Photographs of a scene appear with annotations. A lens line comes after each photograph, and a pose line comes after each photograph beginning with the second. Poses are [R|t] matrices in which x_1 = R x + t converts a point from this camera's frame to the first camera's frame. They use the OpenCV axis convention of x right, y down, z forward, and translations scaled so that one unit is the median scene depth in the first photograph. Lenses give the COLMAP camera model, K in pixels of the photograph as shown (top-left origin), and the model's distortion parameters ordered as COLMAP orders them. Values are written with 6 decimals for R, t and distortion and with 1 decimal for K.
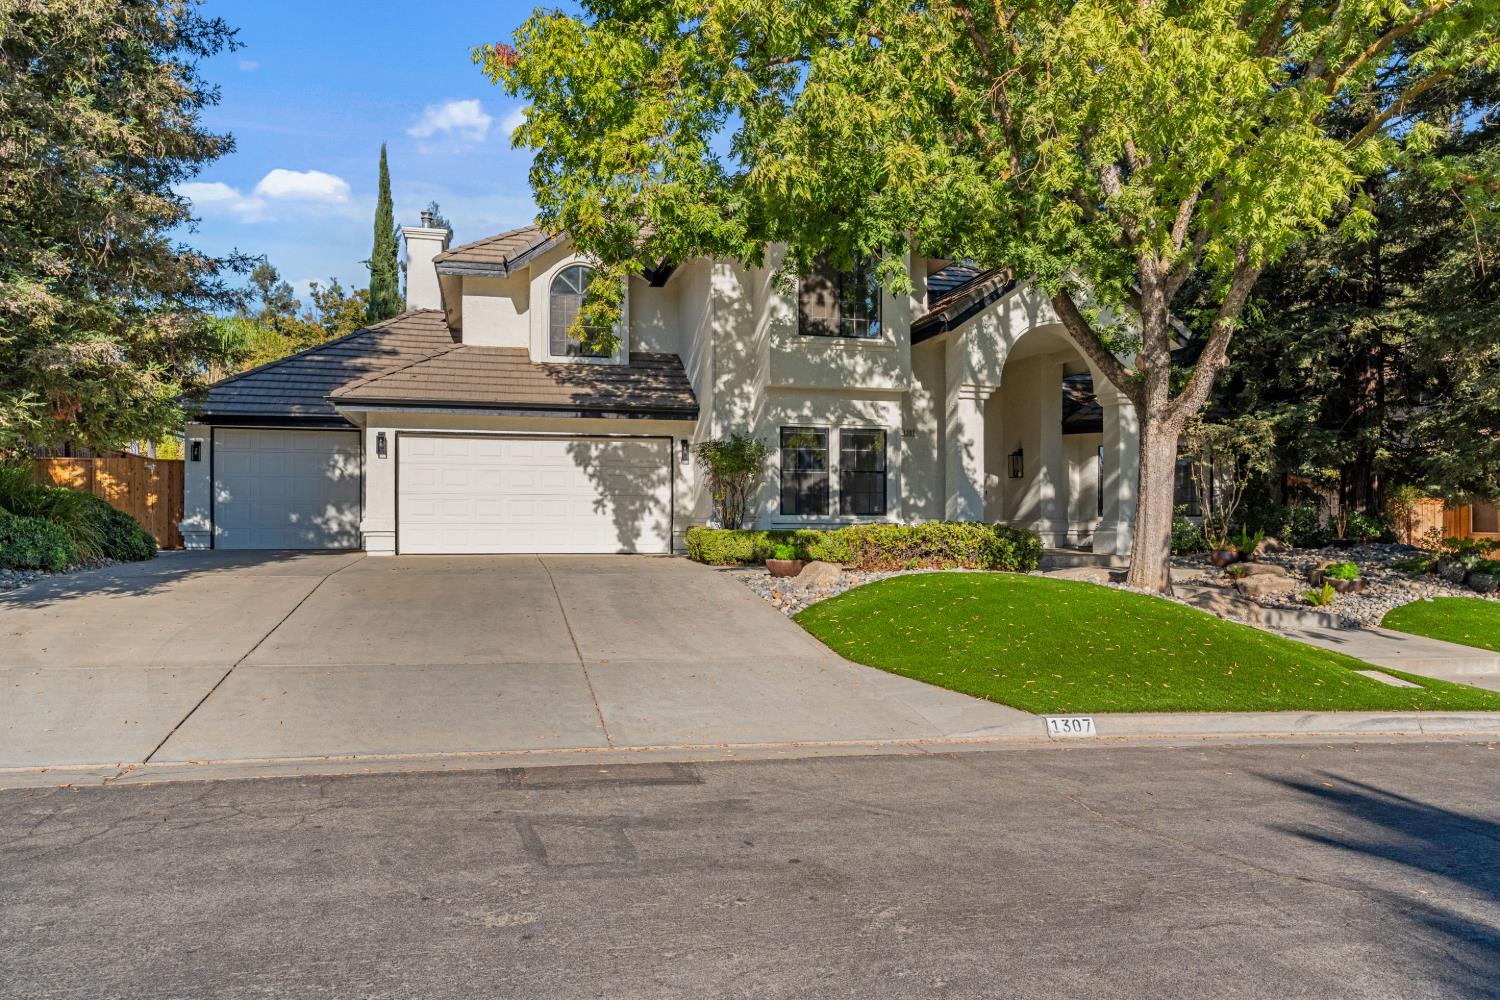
lens RADIAL K [[1002.7, 0, 747.3], [0, 1002.7, 502.9], [0, 0, 1]] dist [-0.001573, 0.001770]
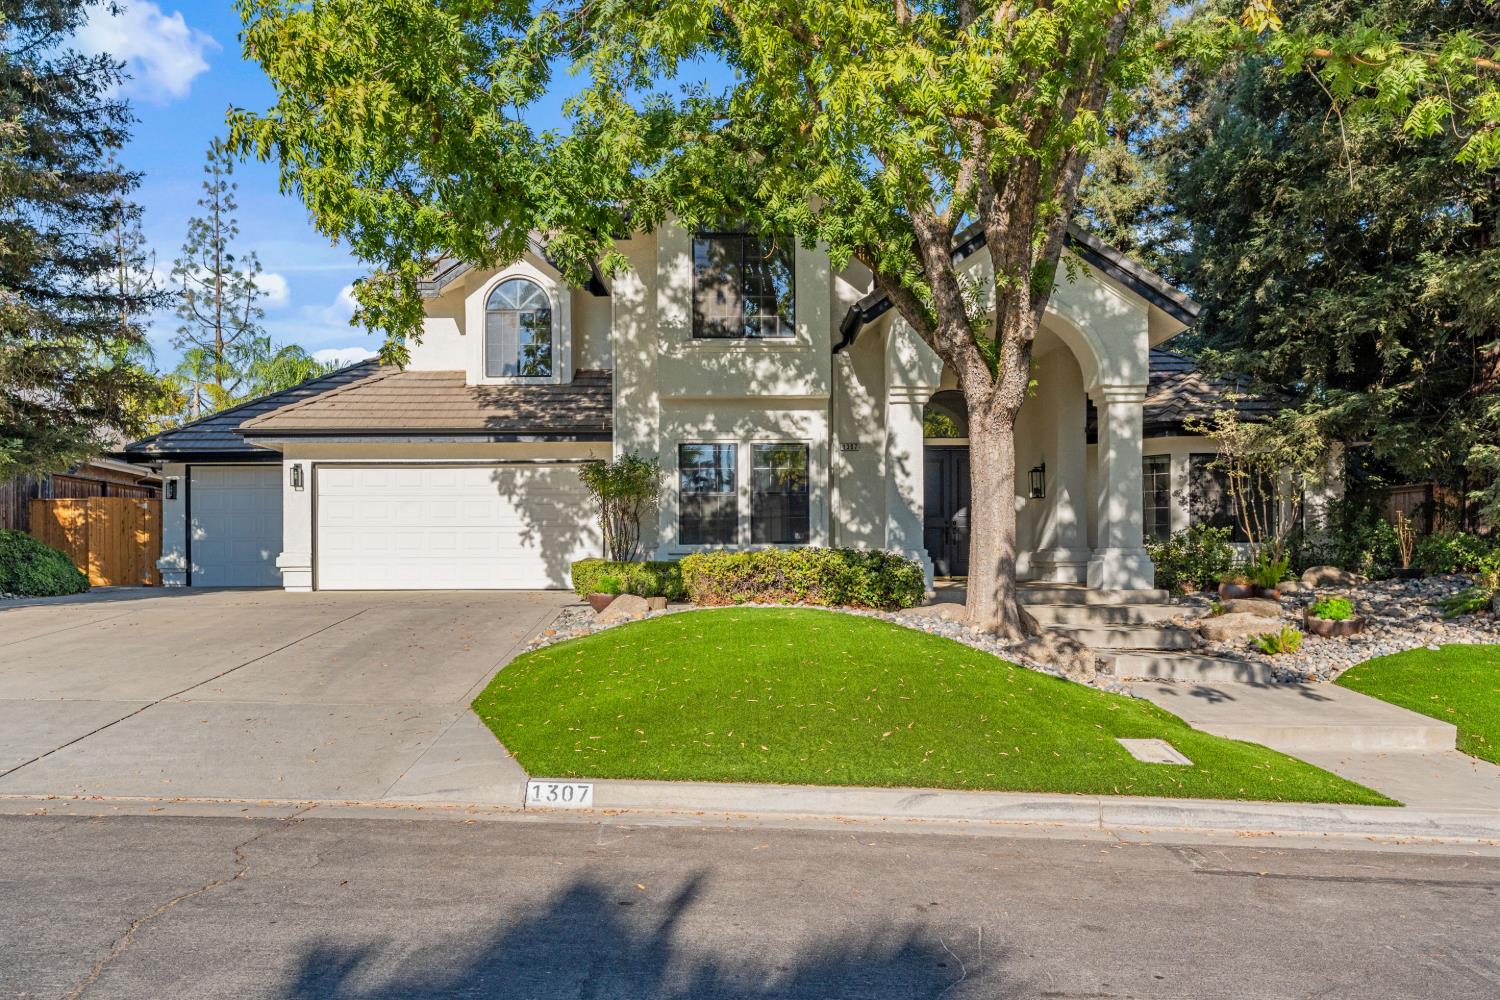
lens RADIAL K [[1077.6, 0, 754.4], [0, 1077.6, 541.2], [0, 0, 1]] dist [0.006581, -0.000039]
pose [[0.970731, -0.012471, -0.239843, 0.316244], [0.011964, 0.999922, -0.003572, 0.012920], [0.239869, 0.000598, 0.970805, 0.097240]]
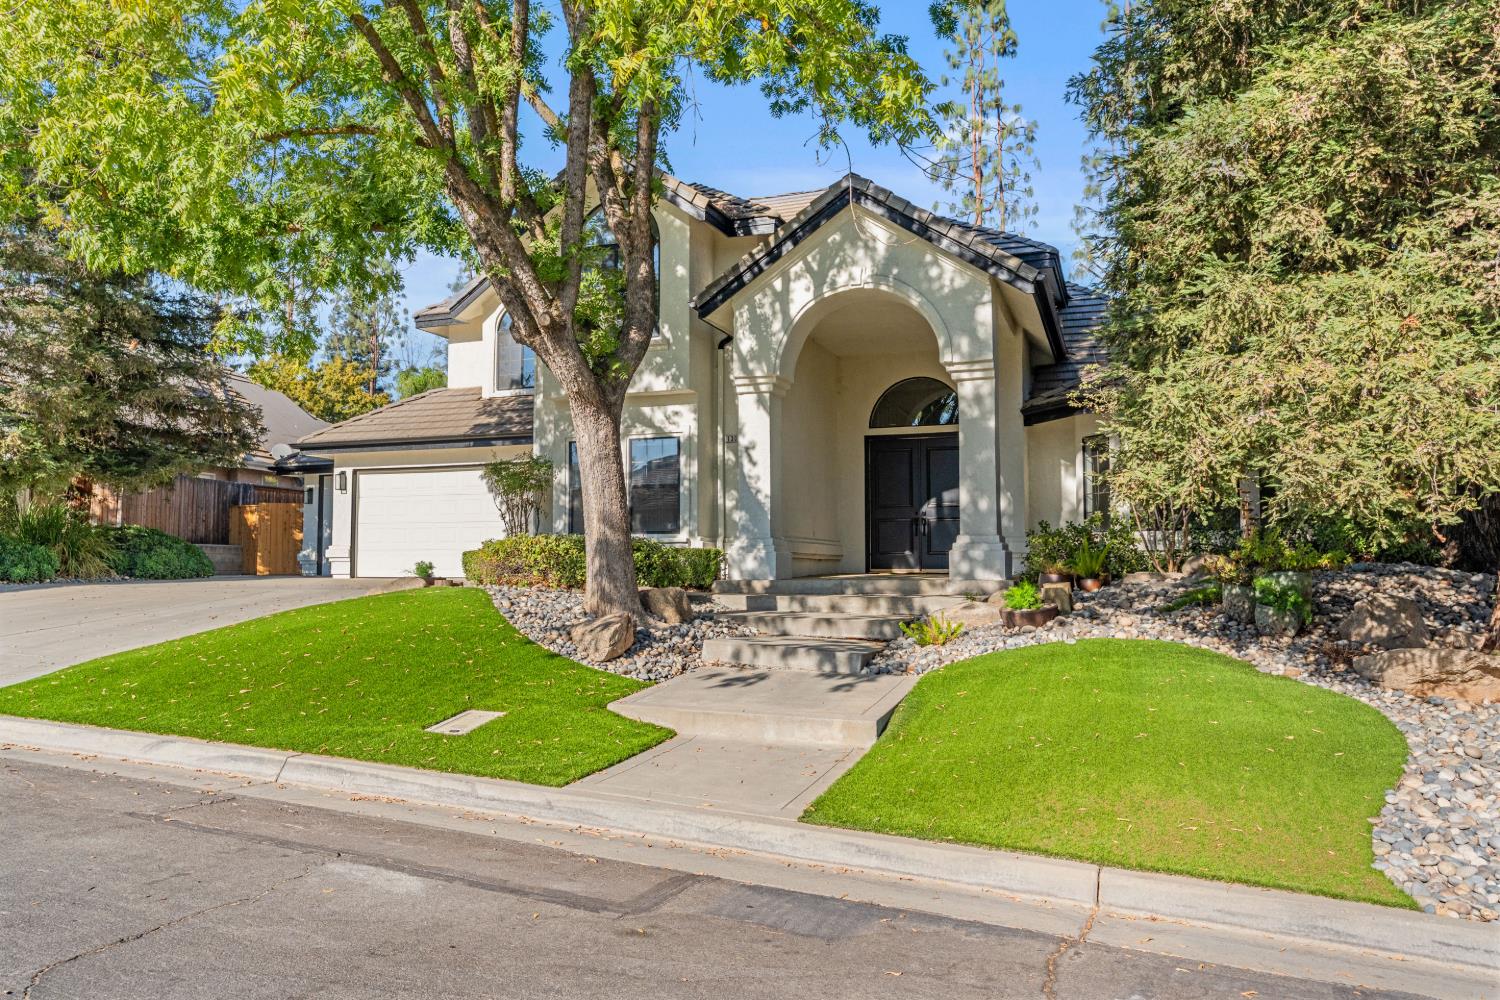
lens RADIAL K [[1066.6, 0, 748.1], [0, 1066.6, 472.6], [0, 0, 1]] dist [0.001464, 0.000244]
pose [[0.816125, -0.054271, -0.575321, 0.734267], [0.010986, 0.996857, -0.078451, 0.032925], [0.577770, 0.057705, 0.814157, 0.273755]]
